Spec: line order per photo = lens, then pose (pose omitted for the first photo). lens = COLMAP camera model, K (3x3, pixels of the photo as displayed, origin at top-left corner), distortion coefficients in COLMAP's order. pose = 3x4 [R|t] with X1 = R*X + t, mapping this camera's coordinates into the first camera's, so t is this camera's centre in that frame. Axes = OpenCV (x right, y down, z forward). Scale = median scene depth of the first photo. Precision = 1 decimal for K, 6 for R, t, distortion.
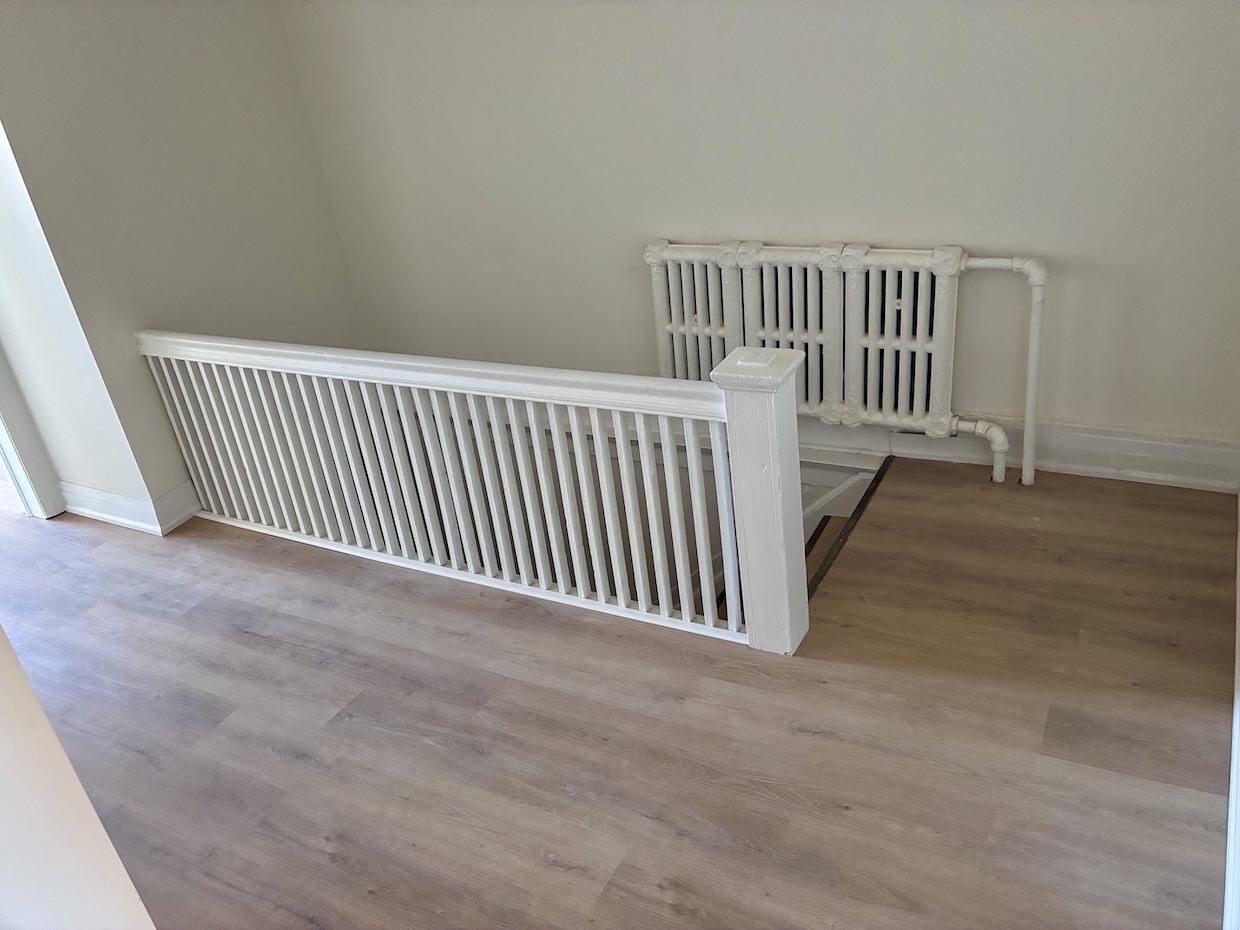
lens RADIAL K [[930.7, 0, 617.0], [0, 930.7, 465.4], [0, 0, 1]] dist [0.012463, -0.011434]
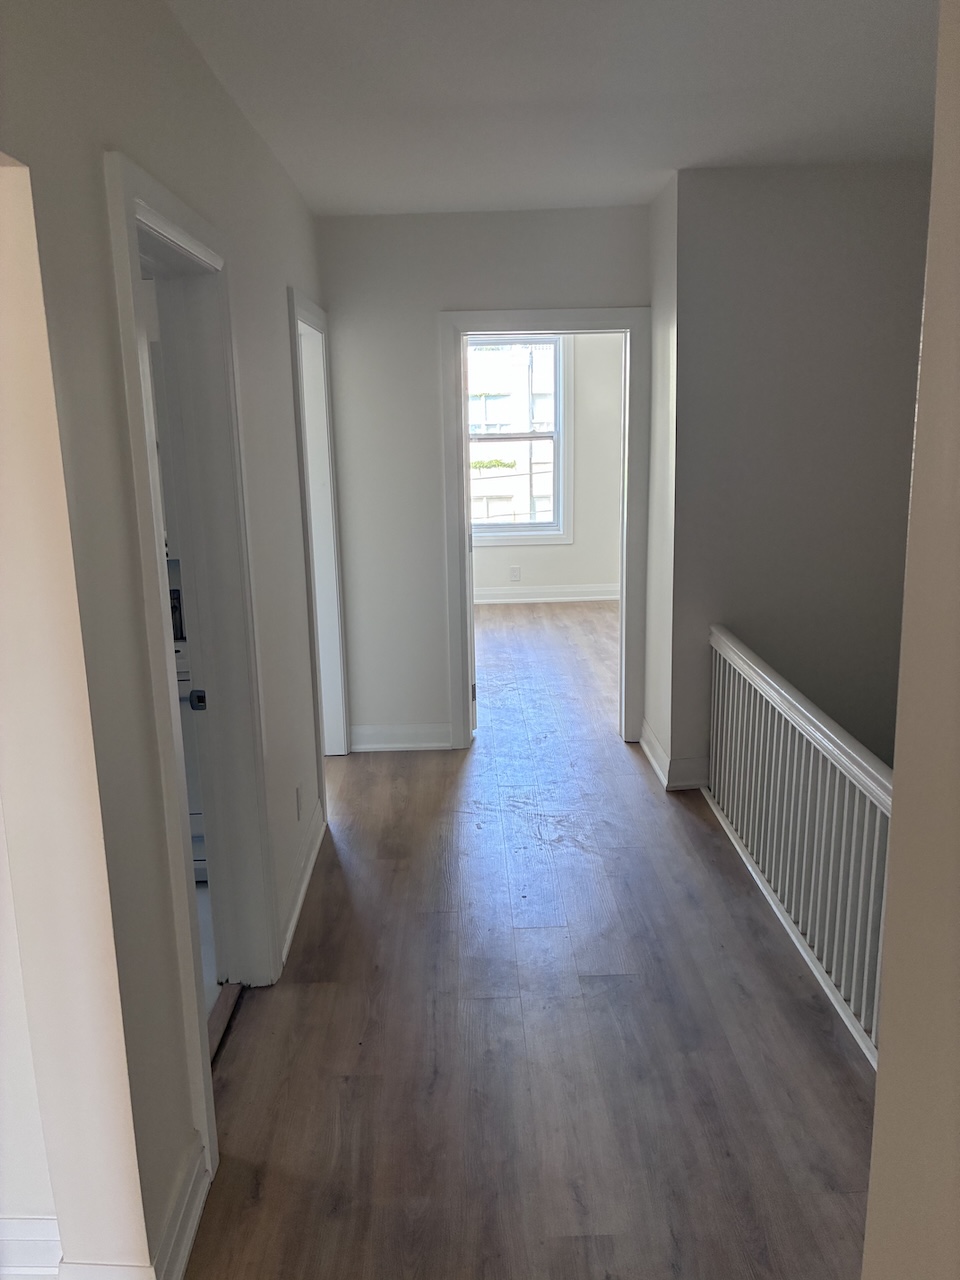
lens RADIAL K [[960.8, 0, 475.9], [0, 960.8, 636.4], [0, 0, 1]] dist [0.012463, -0.011434]
pose [[0.507788, 0.307464, -0.804747, 0.453931], [-0.422155, 0.903104, 0.078667, -0.139037], [0.750957, 0.299782, 0.588382, 0.074846]]
